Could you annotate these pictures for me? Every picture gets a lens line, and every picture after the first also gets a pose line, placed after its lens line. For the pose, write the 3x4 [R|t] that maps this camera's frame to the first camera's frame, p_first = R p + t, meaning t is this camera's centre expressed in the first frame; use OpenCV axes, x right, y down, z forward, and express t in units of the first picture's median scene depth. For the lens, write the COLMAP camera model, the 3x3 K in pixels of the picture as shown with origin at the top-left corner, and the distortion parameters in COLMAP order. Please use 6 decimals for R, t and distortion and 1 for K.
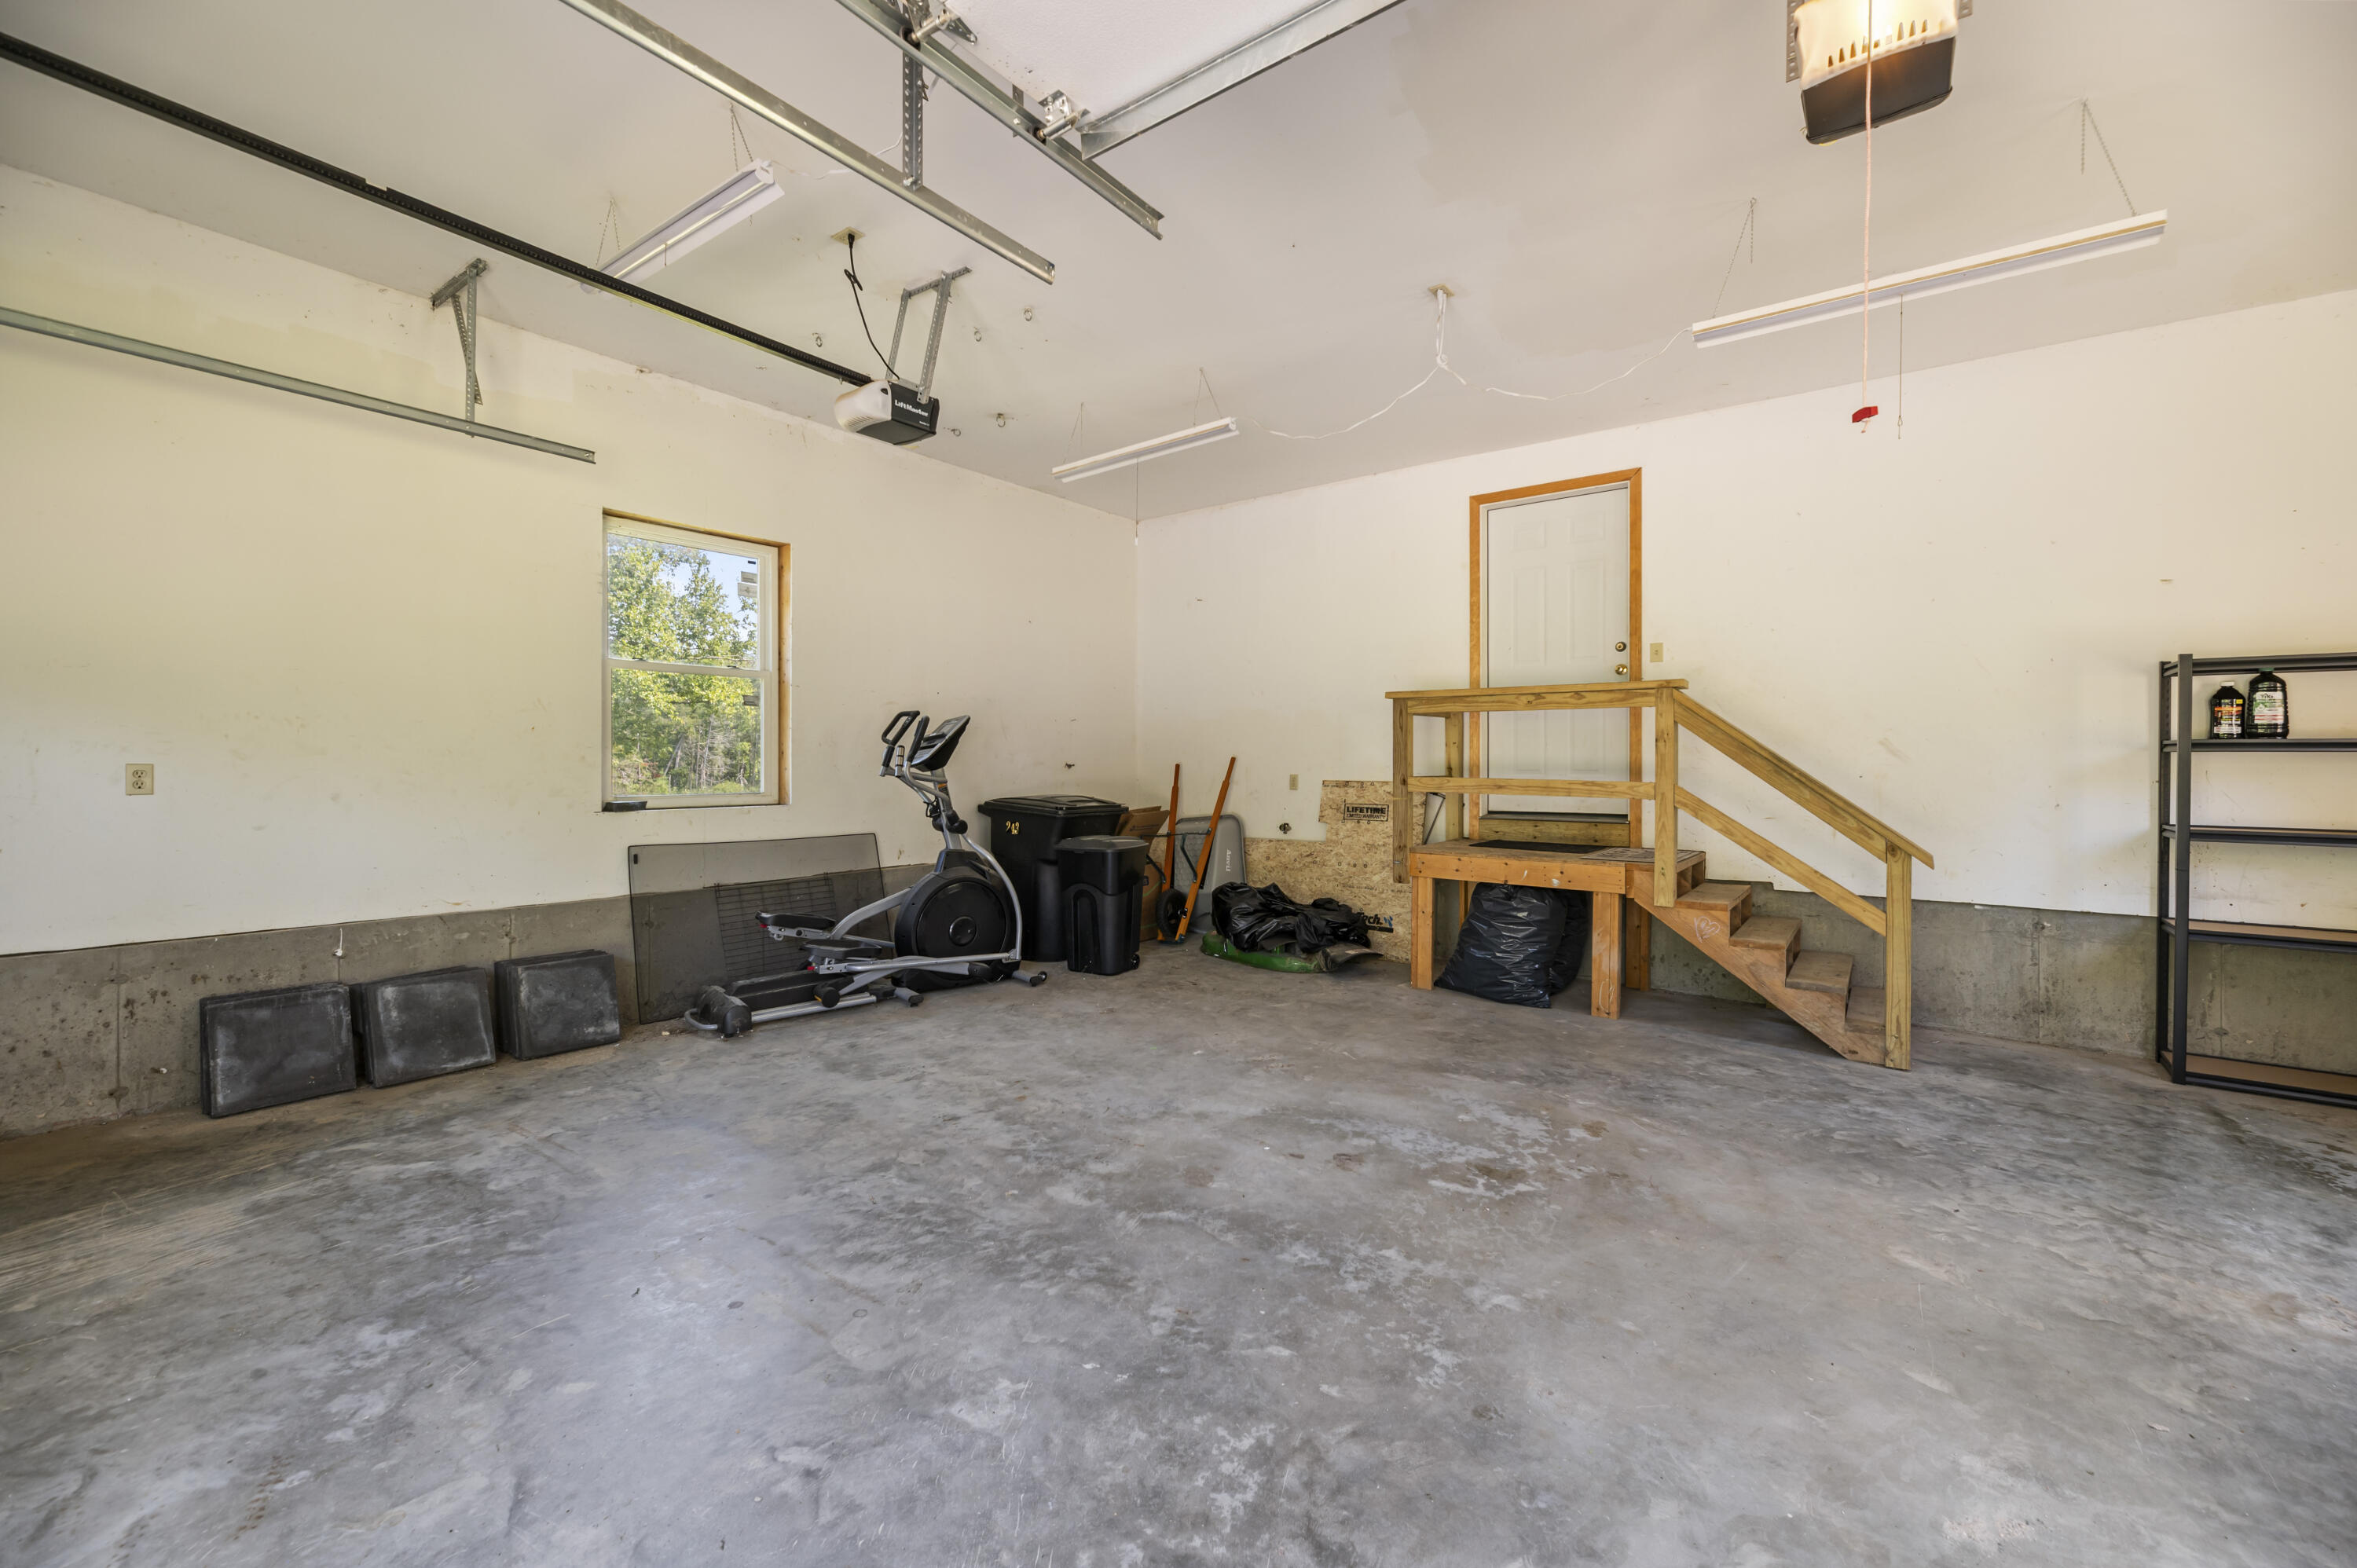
lens RADIAL K [[968.5, 0, 1160.5], [0, 968.5, 775.4], [0, 0, 1]] dist [0.001551, 0.000154]
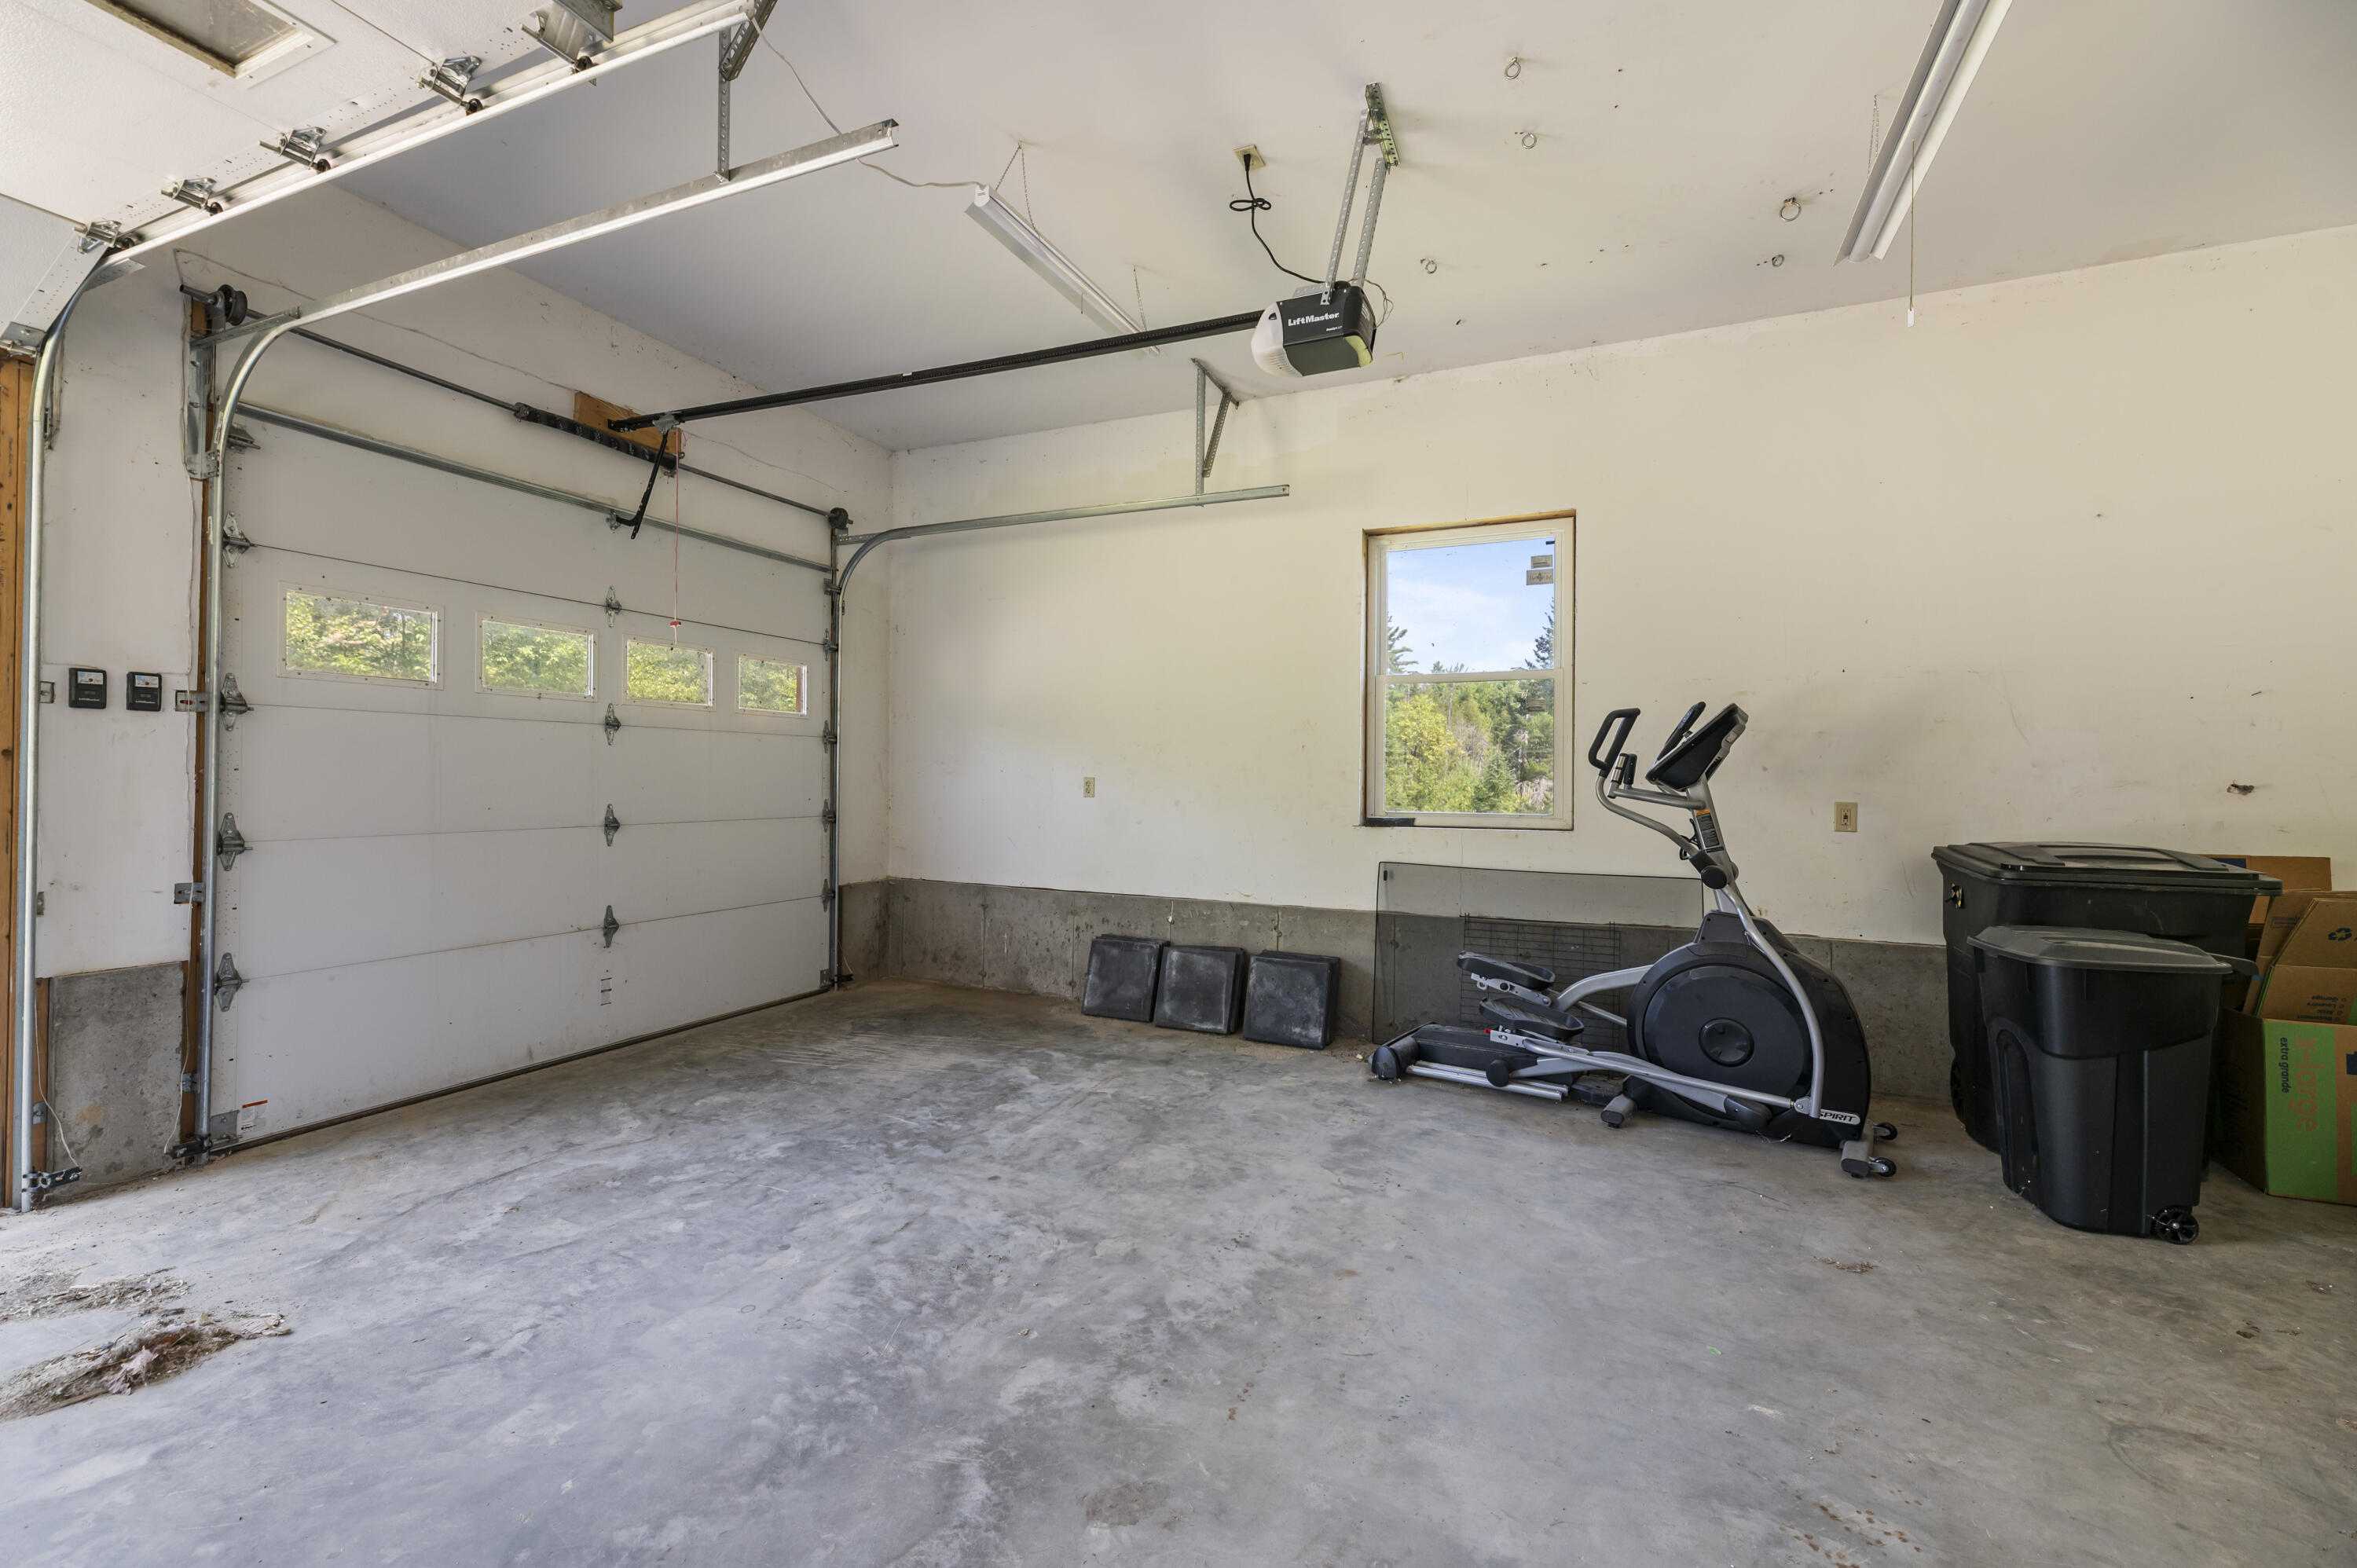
lens RADIAL K [[968.5, 0, 1166.0], [0, 968.5, 780.7], [0, 0, 1]] dist [0.001551, 0.000154]
pose [[0.243168, -0.000771, -0.969984, 0.491240], [-0.020292, 0.999777, -0.005881, -0.000023], [0.969772, 0.021113, 0.243099, 0.733989]]
